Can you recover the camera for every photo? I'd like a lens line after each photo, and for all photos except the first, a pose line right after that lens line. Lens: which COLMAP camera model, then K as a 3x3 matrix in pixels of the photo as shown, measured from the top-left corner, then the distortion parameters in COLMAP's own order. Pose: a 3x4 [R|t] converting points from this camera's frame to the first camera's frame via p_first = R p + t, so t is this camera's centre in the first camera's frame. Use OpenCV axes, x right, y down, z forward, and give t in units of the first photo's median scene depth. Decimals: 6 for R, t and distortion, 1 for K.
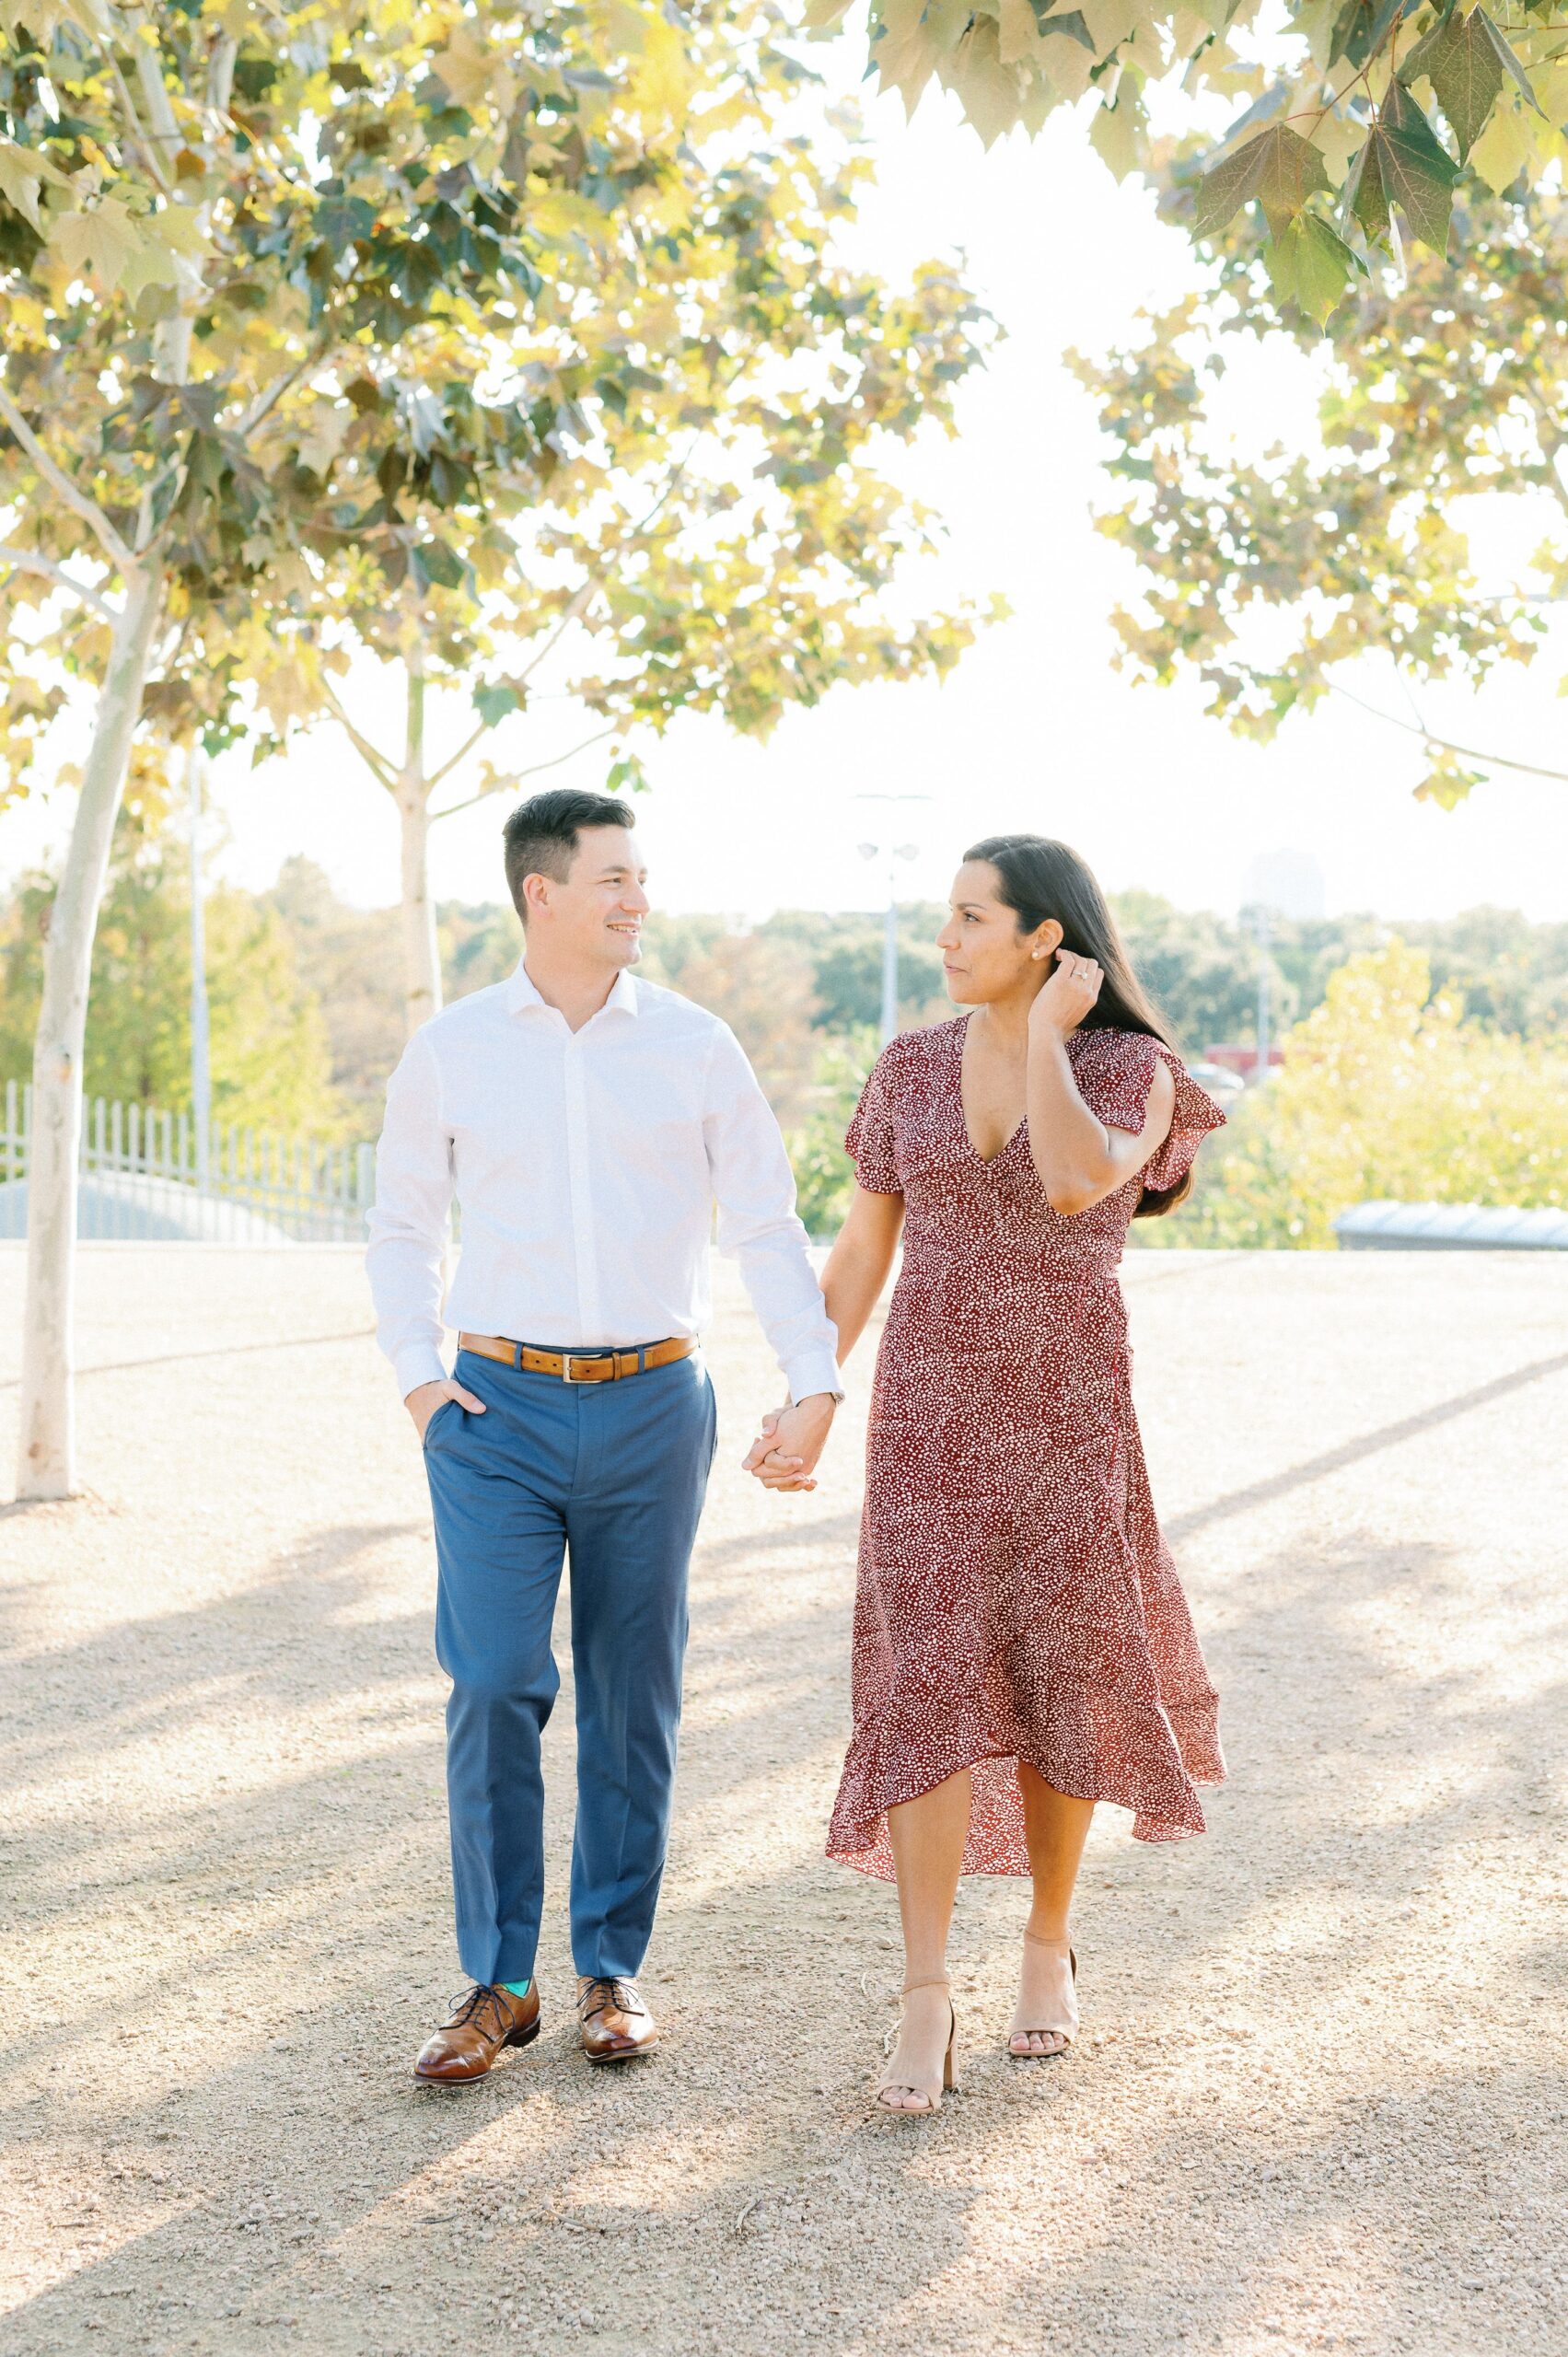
lens RADIAL K [[3194.1, 0, 784.0], [0, 3194.1, 1178.5], [0, 0, 1]] dist [-0.012774, -0.021354]
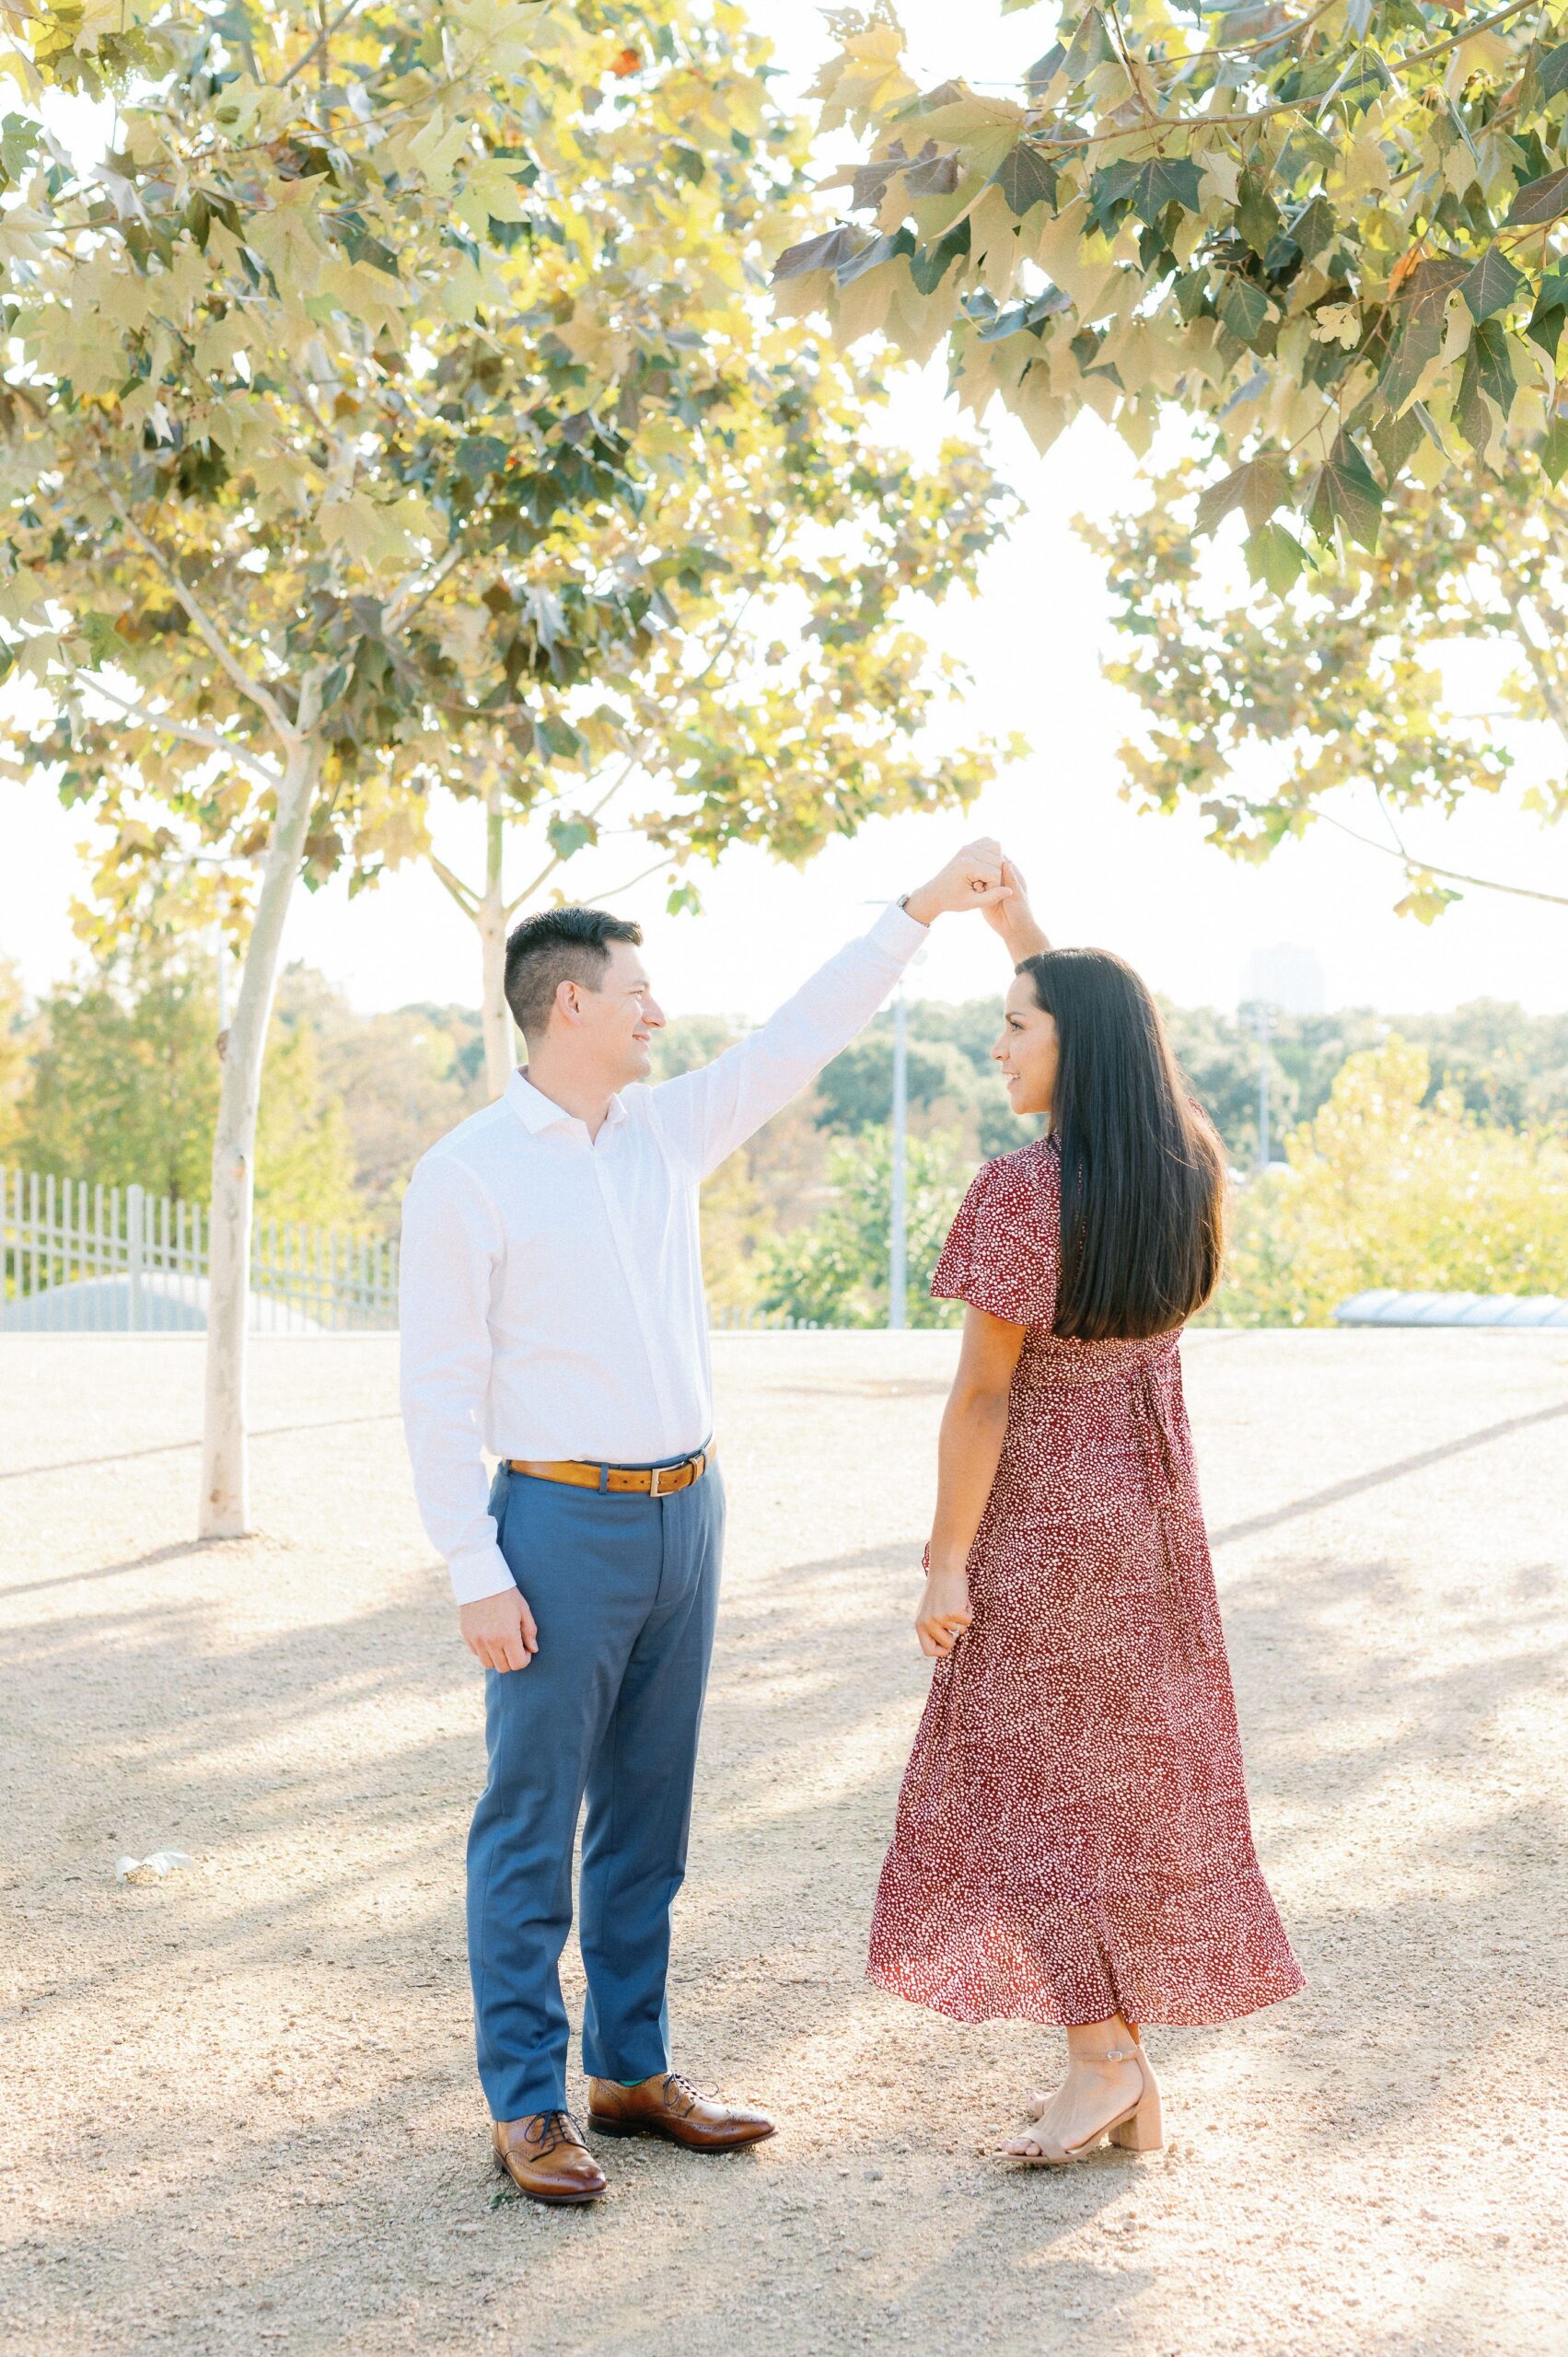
lens RADIAL K [[3194.1, 0, 784.0], [0, 3194.1, 1178.5], [0, 0, 1]] dist [-0.012774, -0.021354]
pose [[0.999938, -0.011140, -0.000581, -0.015997], [0.011116, 0.999441, -0.031523, 0.005341], [0.000932, 0.031514, 0.999503, -0.109480]]
